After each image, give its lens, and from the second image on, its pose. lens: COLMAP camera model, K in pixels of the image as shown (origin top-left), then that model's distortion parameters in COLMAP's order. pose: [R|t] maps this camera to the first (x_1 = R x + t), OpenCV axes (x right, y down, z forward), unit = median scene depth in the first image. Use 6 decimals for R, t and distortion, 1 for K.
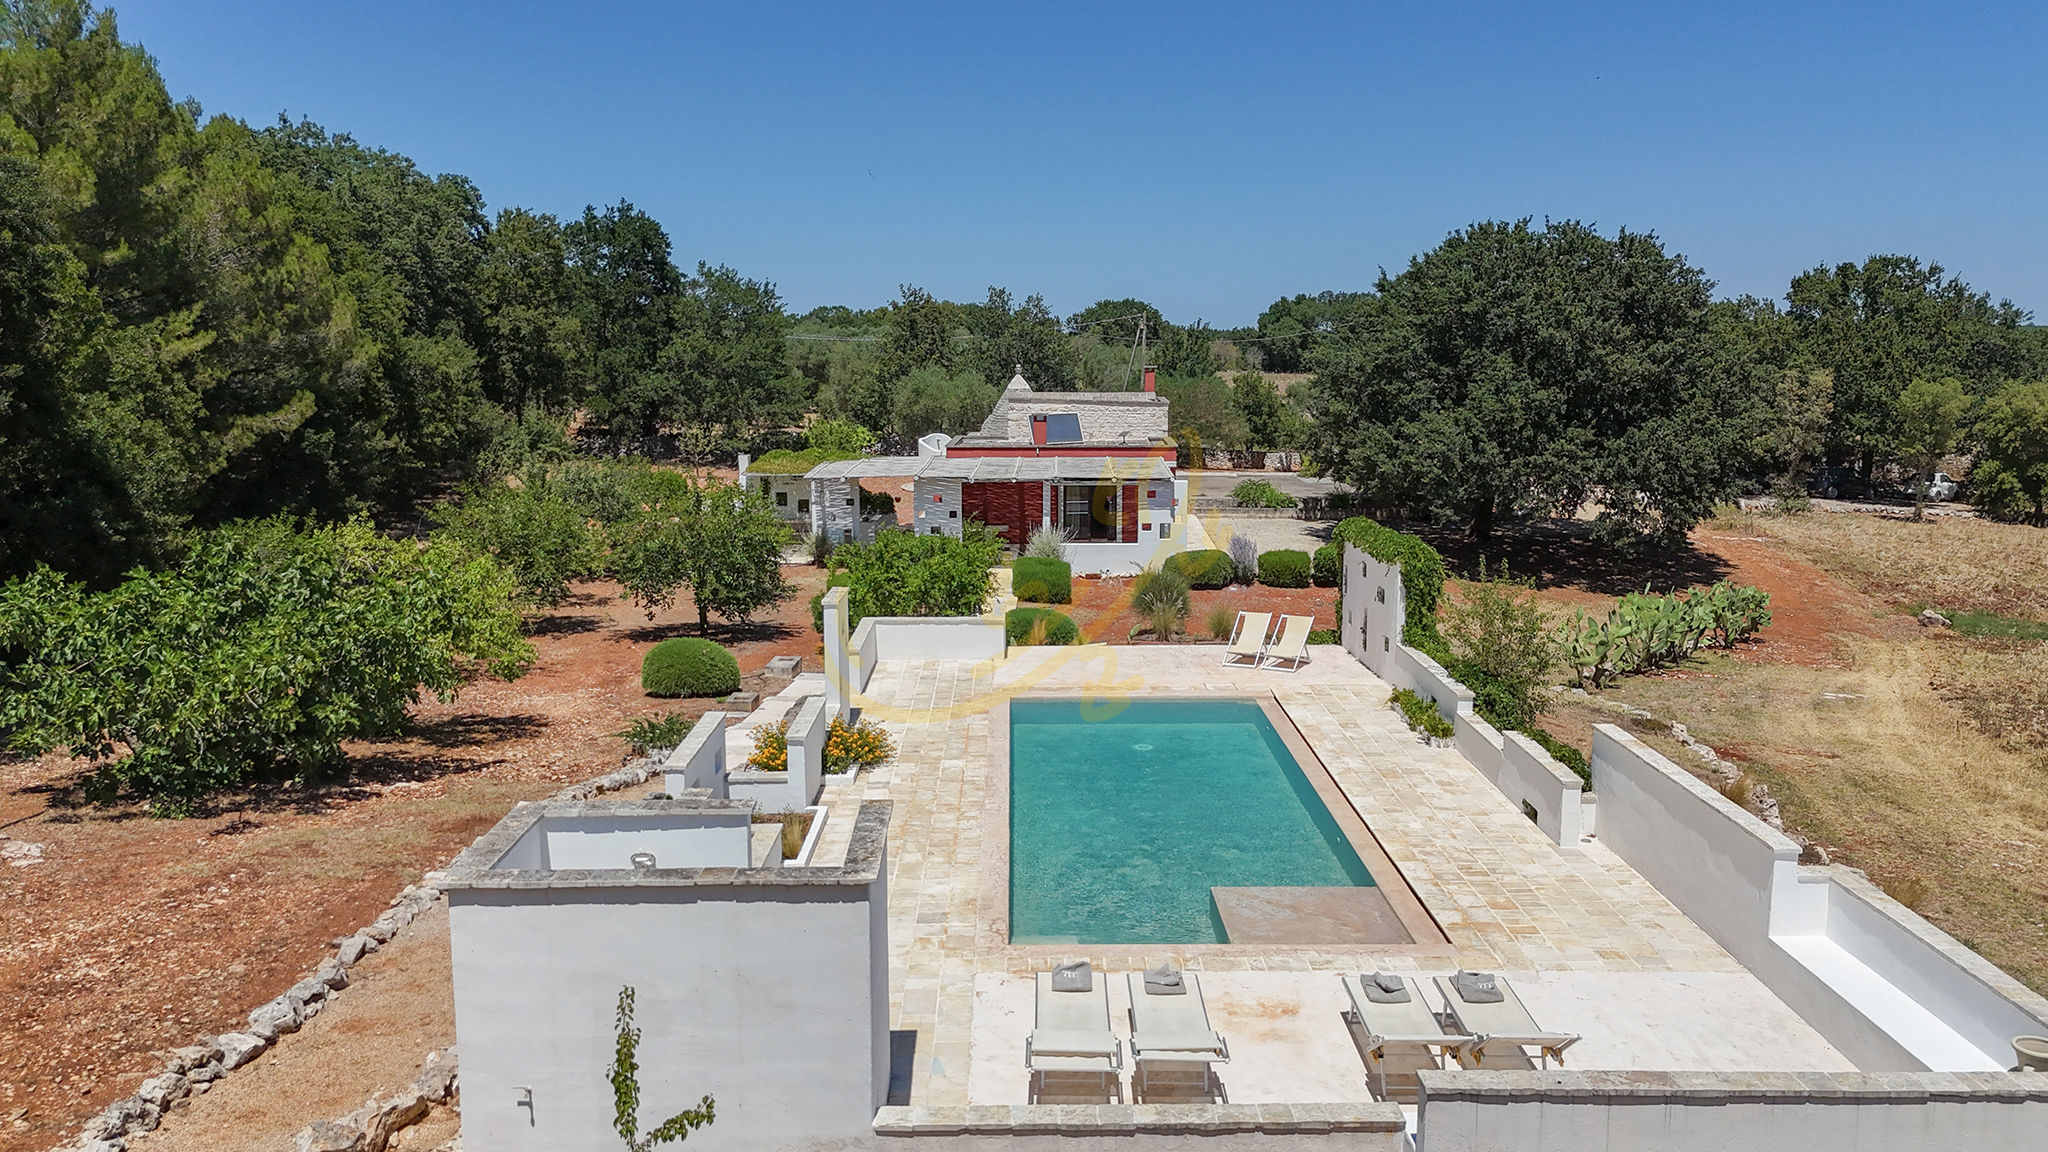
lens RADIAL K [[1544.4, 0, 1033.5], [0, 1544.4, 562.4], [0, 0, 1]] dist [0.093687, -0.134896]
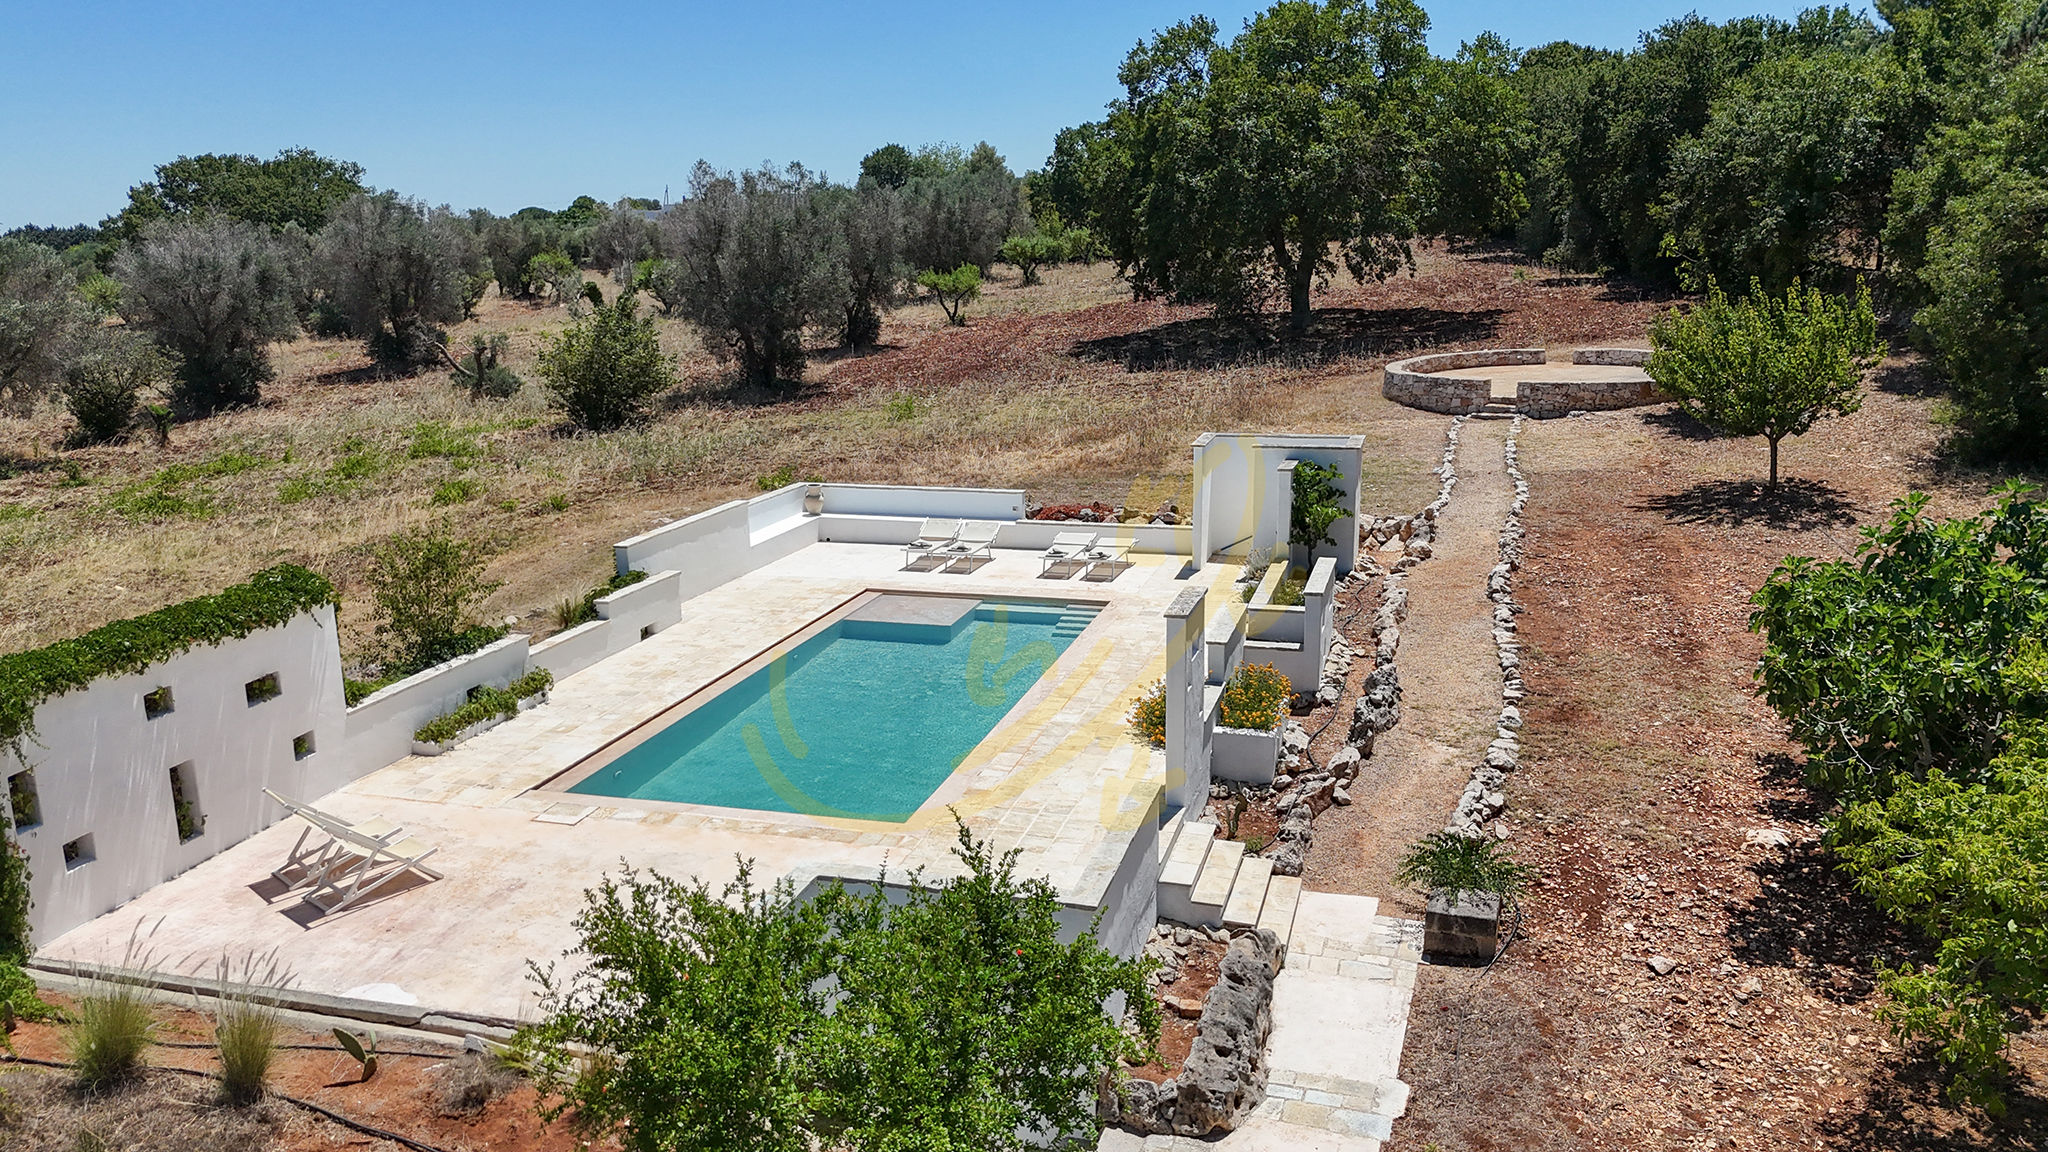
lens RADIAL K [[1544.4, 0, 1033.5], [0, 1544.4, 562.4], [0, 0, 1]] dist [0.093687, -0.134896]
pose [[-0.967523, -0.030859, 0.250892, -0.271262], [0.055636, 0.942186, 0.330438, -0.268601], [-0.246584, 0.333665, -0.909870, 1.919953]]
